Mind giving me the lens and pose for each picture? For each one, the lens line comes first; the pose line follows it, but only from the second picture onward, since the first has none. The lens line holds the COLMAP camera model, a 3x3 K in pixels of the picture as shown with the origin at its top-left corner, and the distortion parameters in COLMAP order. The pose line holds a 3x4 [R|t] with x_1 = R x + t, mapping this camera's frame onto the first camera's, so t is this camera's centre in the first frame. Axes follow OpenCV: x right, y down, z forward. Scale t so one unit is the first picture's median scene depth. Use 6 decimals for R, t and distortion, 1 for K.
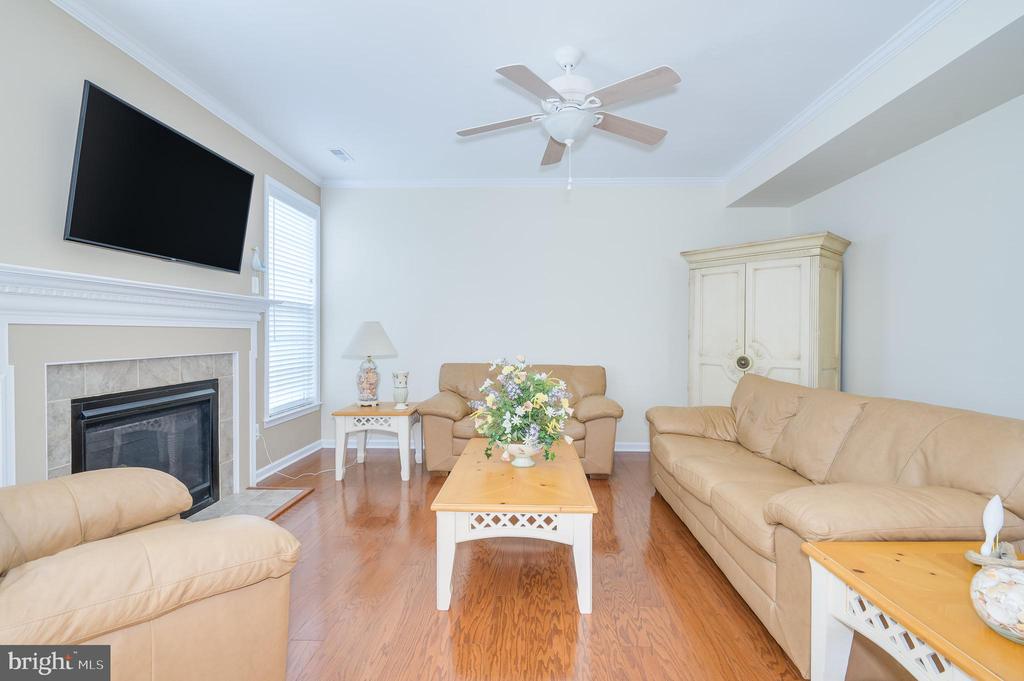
lens RADIAL K [[462.1, 0, 518.0], [0, 462.1, 334.9], [0, 0, 1]] dist [0.000258, 0.003192]
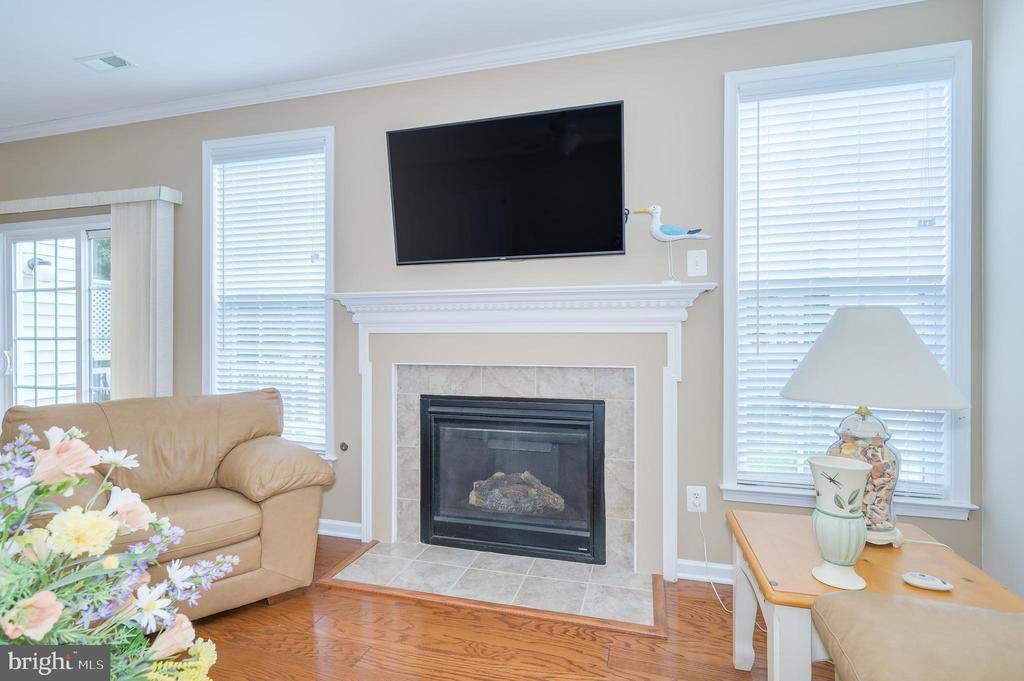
lens RADIAL K [[462.1, 0, 515.3], [0, 462.1, 339.1], [0, 0, 1]] dist [0.000258, 0.003192]
pose [[-0.217536, -0.003744, -0.976045, 0.107768], [-0.004064, 0.999987, -0.002931, -0.002181], [0.976044, 0.003329, -0.217549, 0.980020]]
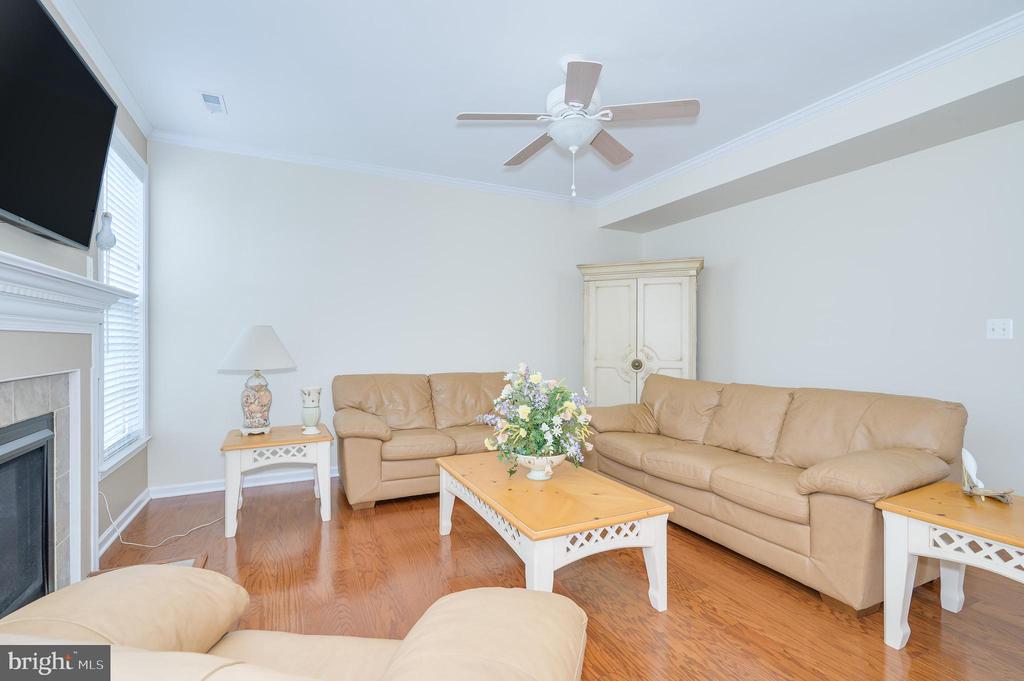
lens RADIAL K [[462.1, 0, 516.3], [0, 462.1, 338.6], [0, 0, 1]] dist [0.000258, 0.003192]
pose [[0.888934, -0.001617, 0.458033, -0.358735], [0.004064, 0.999982, -0.004357, -0.001806], [-0.458018, 0.005735, 0.888924, 0.131265]]
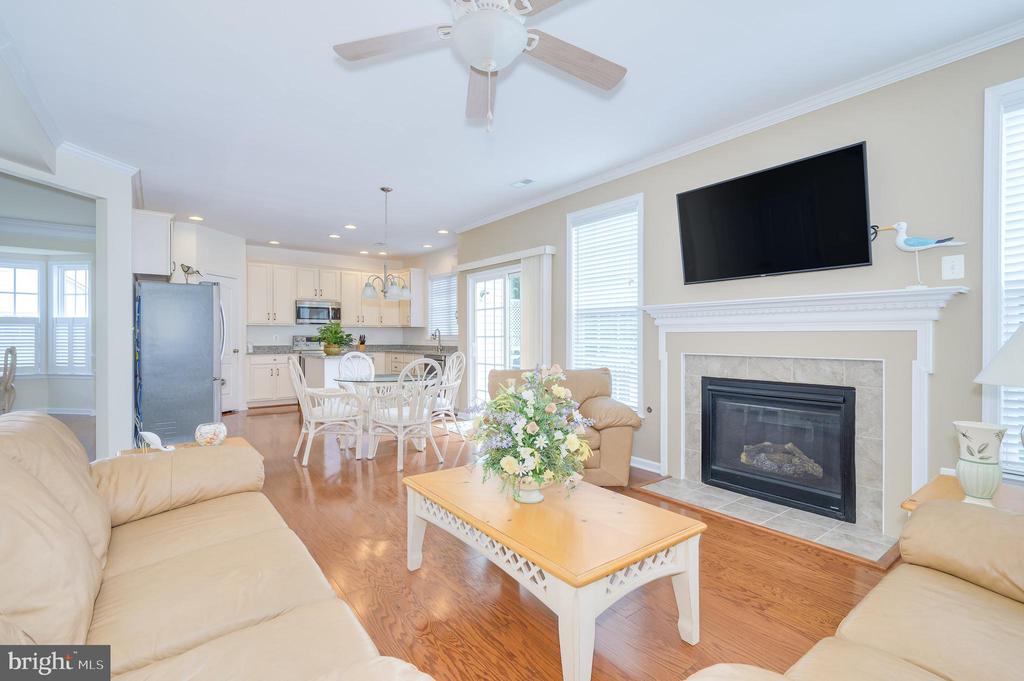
lens RADIAL K [[462.1, 0, 521.2], [0, 462.1, 339.2], [0, 0, 1]] dist [0.000258, 0.003192]
pose [[-0.770785, -0.000993, -0.637094, 0.405646], [-0.004781, 0.999980, 0.004227, 0.000063], [0.637077, 0.006304, -0.770774, 1.226107]]
